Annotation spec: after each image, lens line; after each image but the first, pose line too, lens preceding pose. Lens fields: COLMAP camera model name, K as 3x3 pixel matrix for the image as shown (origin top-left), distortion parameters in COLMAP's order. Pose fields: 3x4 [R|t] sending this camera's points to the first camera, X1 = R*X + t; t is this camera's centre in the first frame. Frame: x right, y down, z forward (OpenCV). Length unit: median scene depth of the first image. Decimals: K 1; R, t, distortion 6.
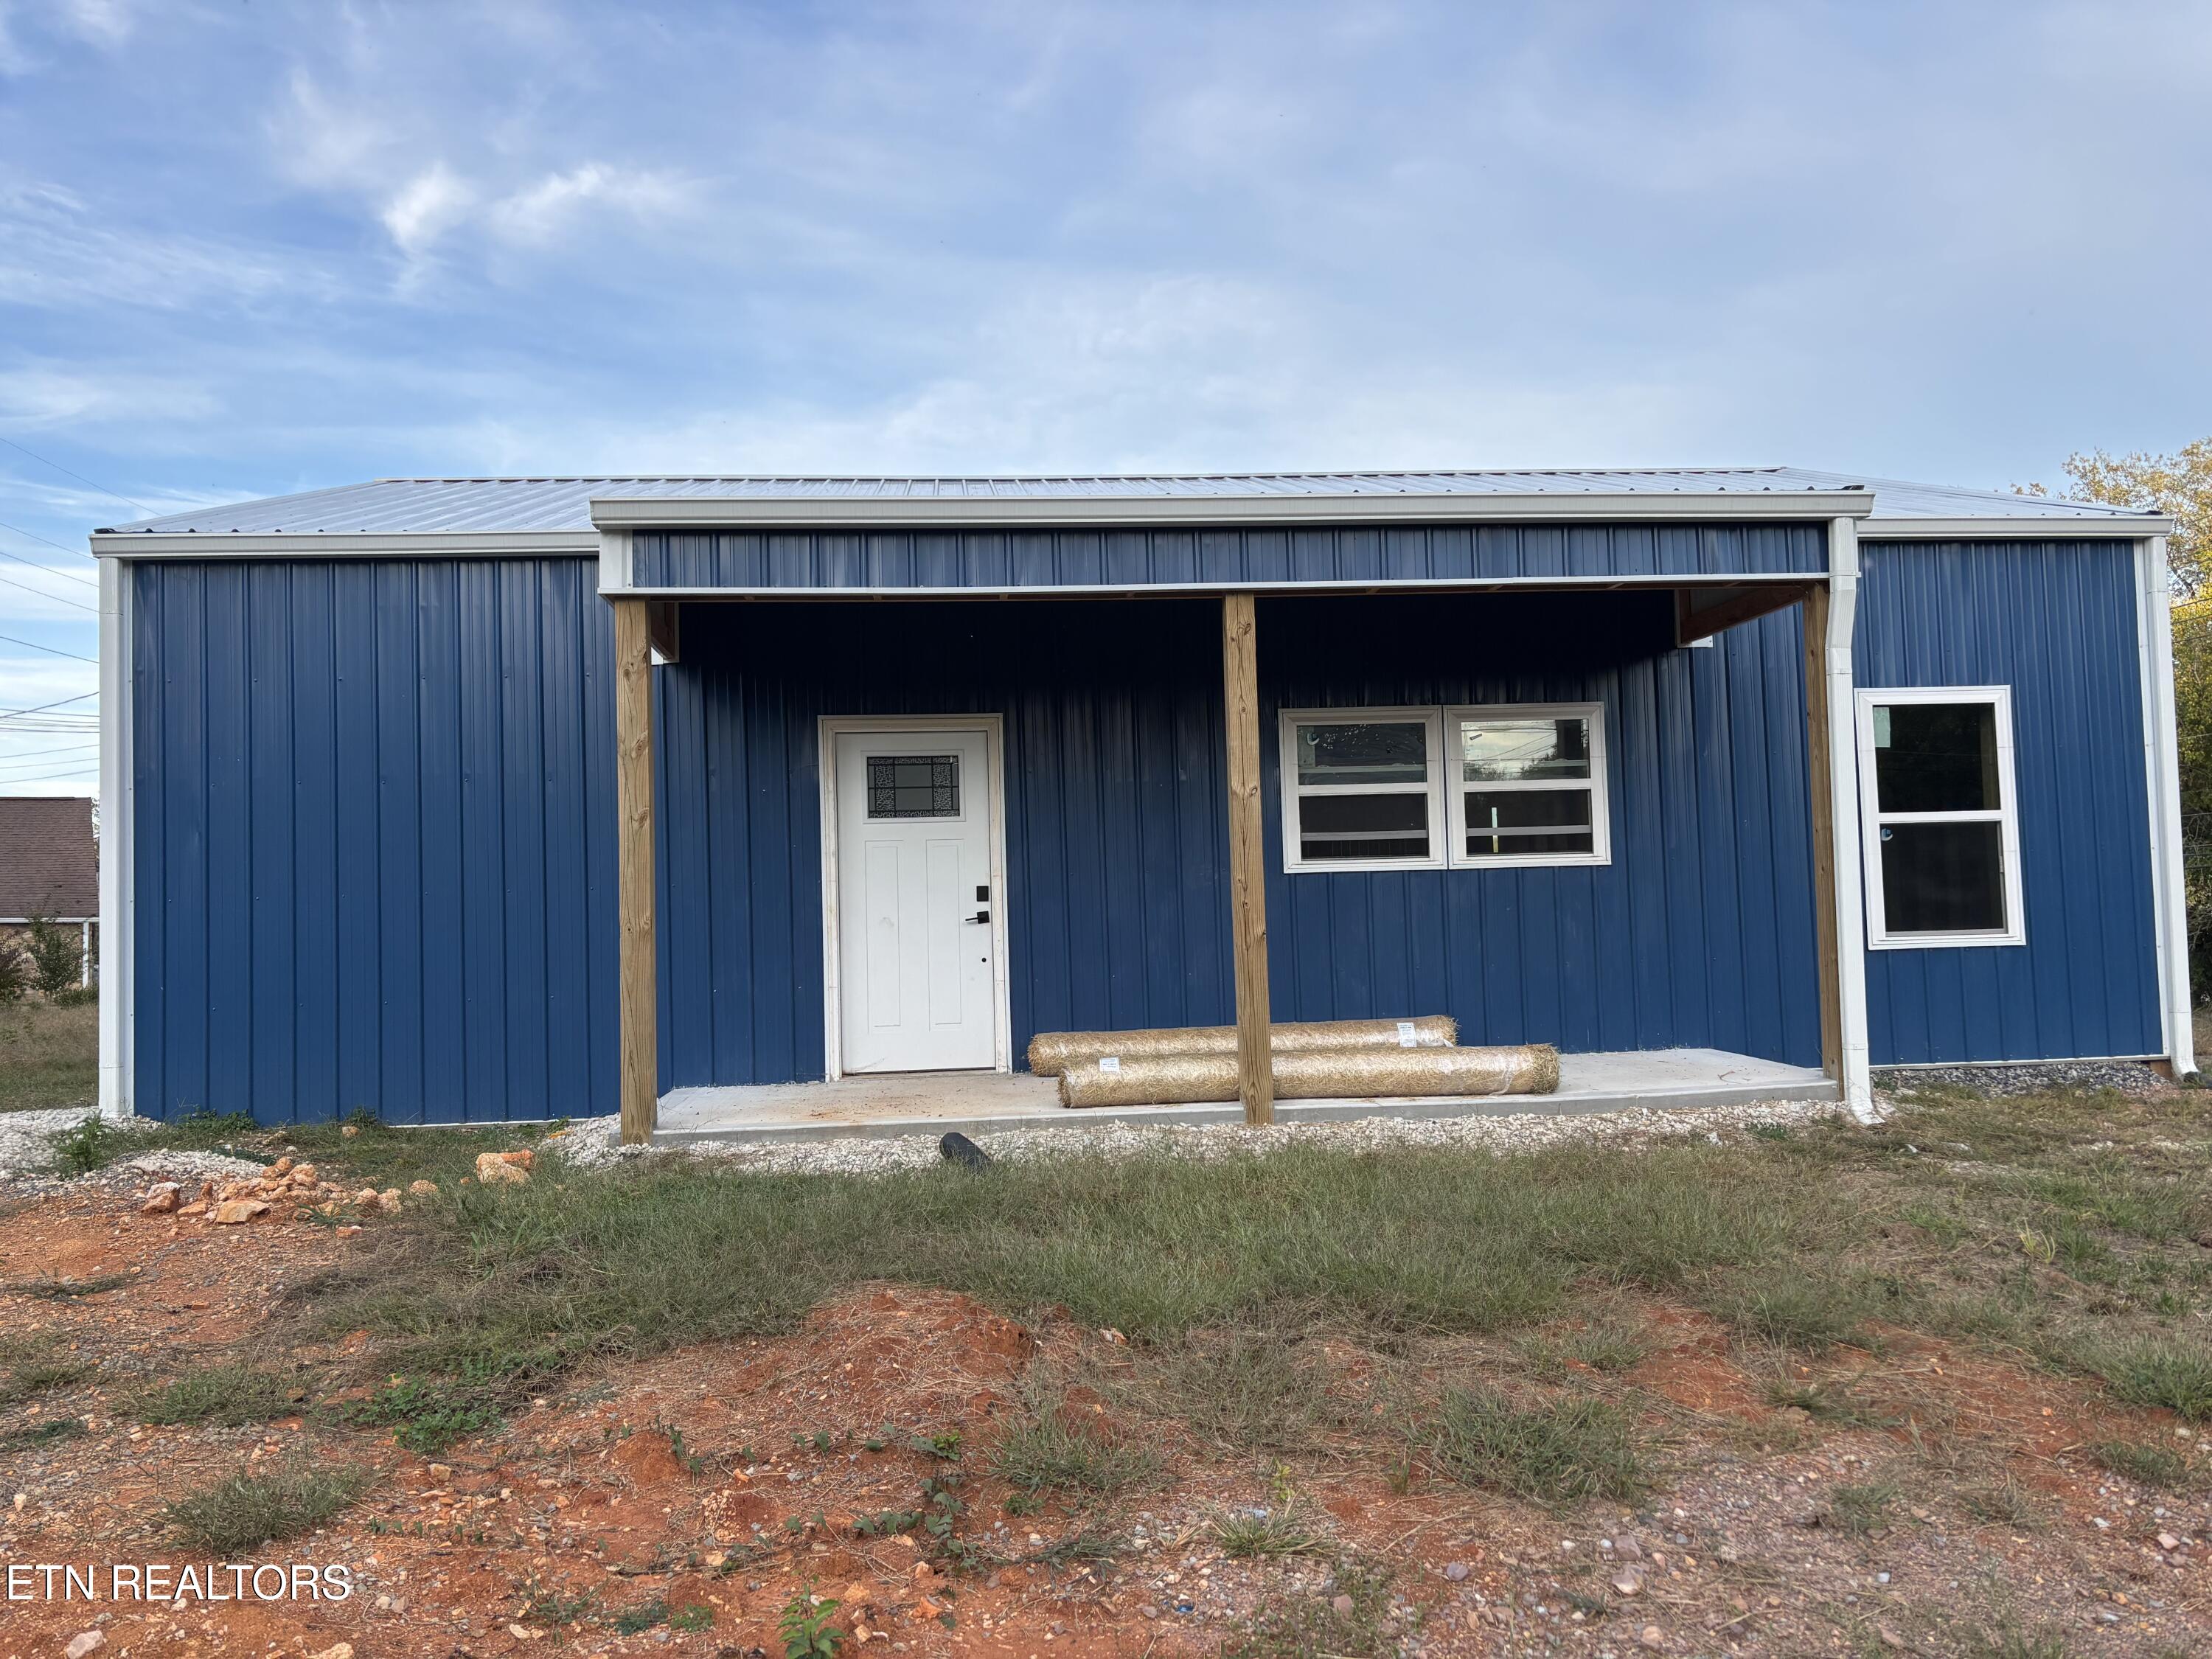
lens RADIAL K [[1705.5, 0, 1105.9], [0, 1705.5, 831.7], [0, 0, 1]] dist [0.037988, -0.037199]
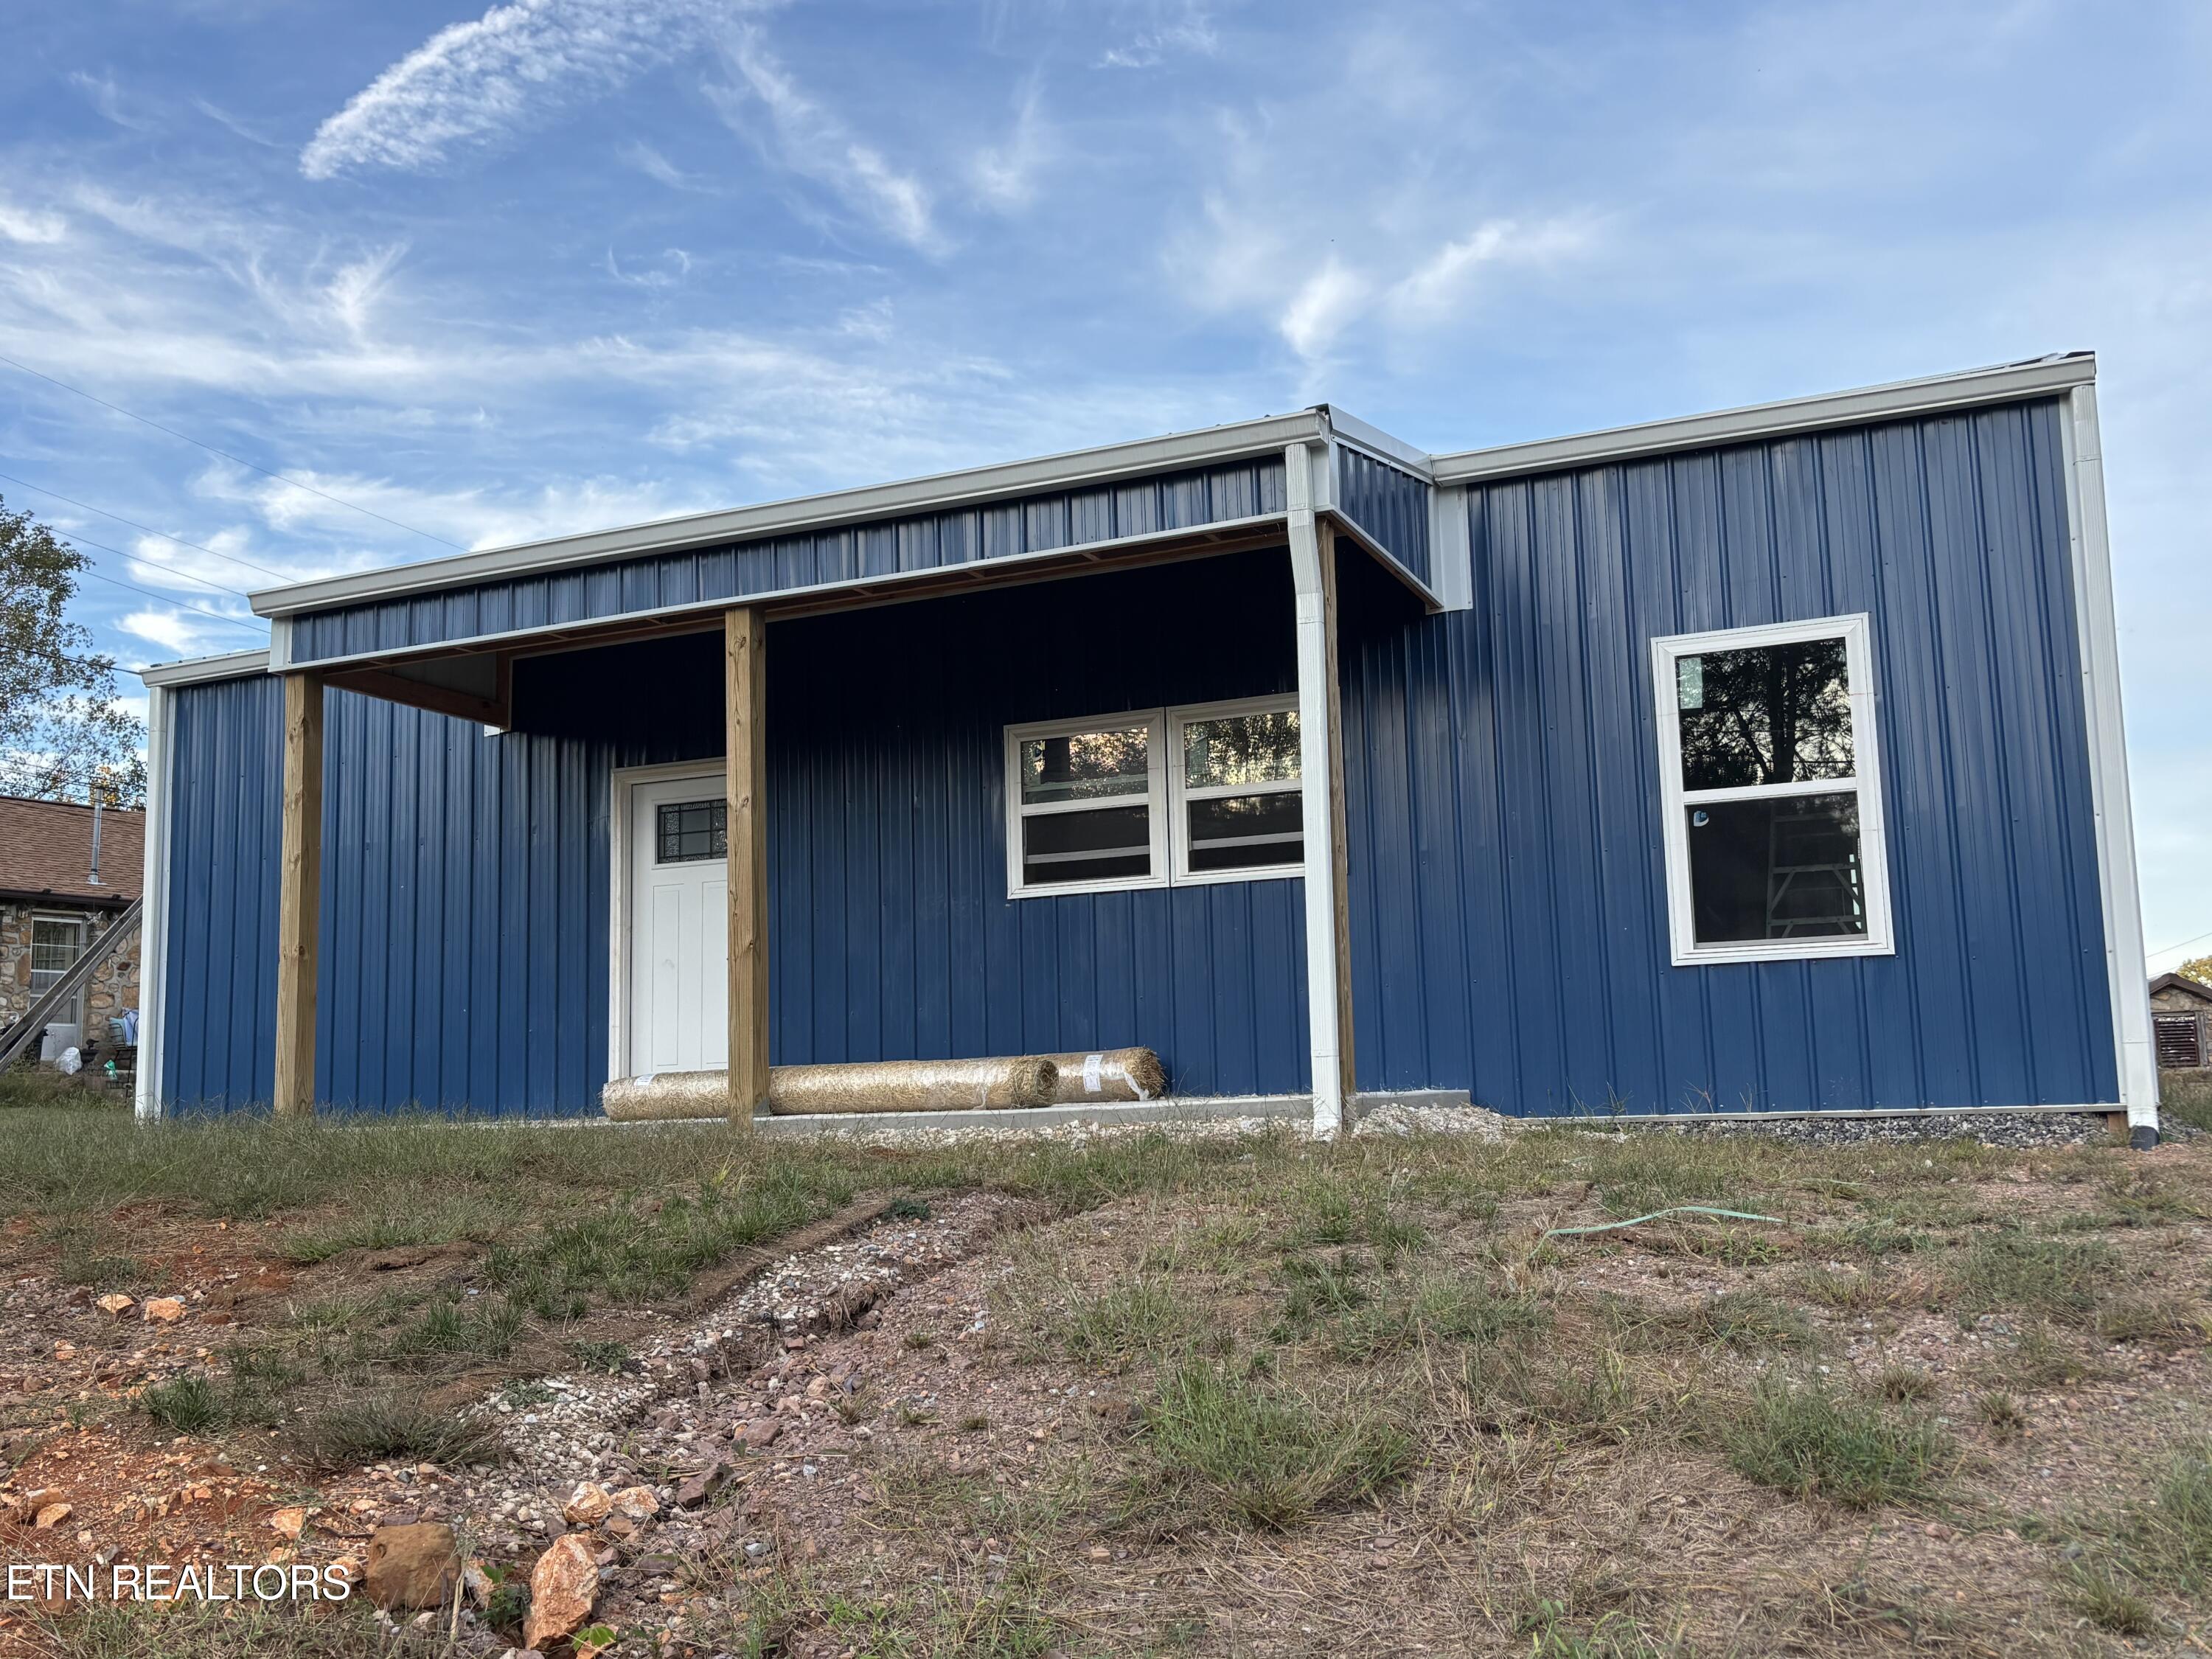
lens RADIAL K [[2048.4, 0, 1109.7], [0, 2048.4, 836.4], [0, 0, 1]] dist [0.038864, 0.000000]
pose [[0.864111, -0.061492, -0.499530, 0.710924], [0.025552, 0.996588, -0.078479, 0.078751], [0.502651, 0.055050, 0.862735, 0.055421]]
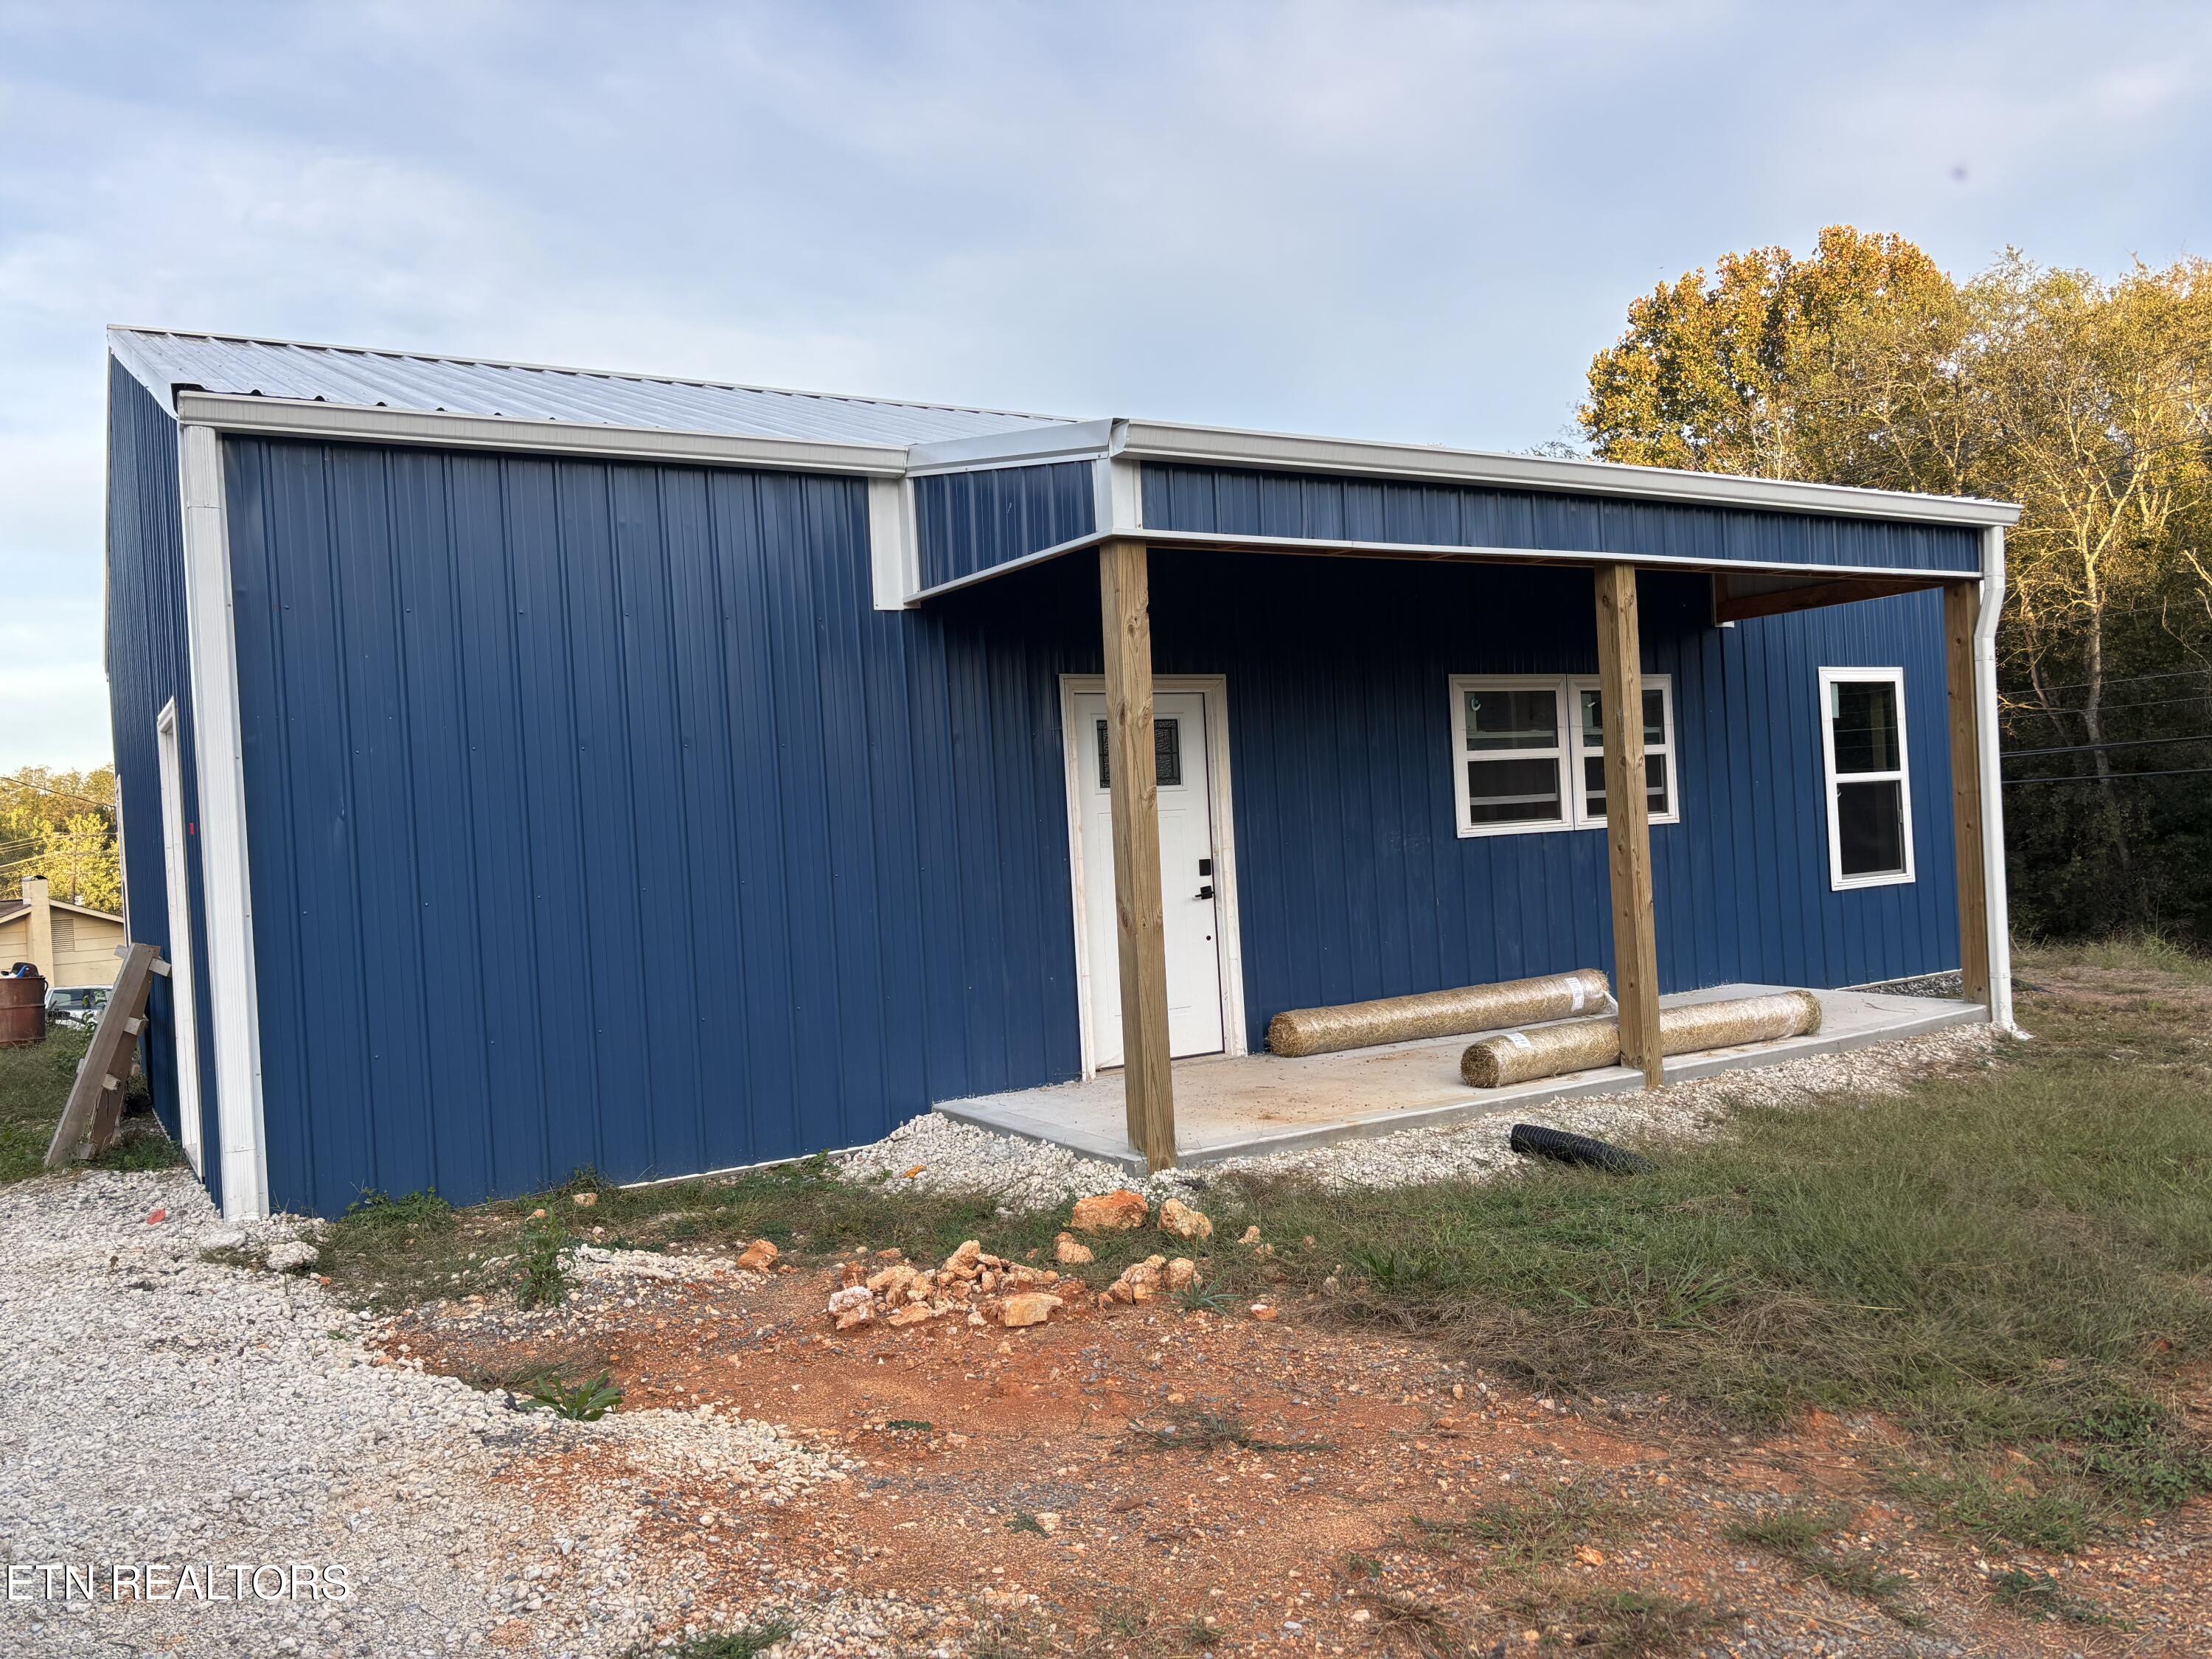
lens RADIAL K [[1705.5, 0, 1102.7], [0, 1705.5, 825.7], [0, 0, 1]] dist [0.037988, -0.037199]
pose [[0.888650, -0.019558, 0.458169, -0.545446], [0.005016, 0.999445, 0.032935, -0.017213], [-0.458559, -0.026970, 0.888254, 0.192186]]
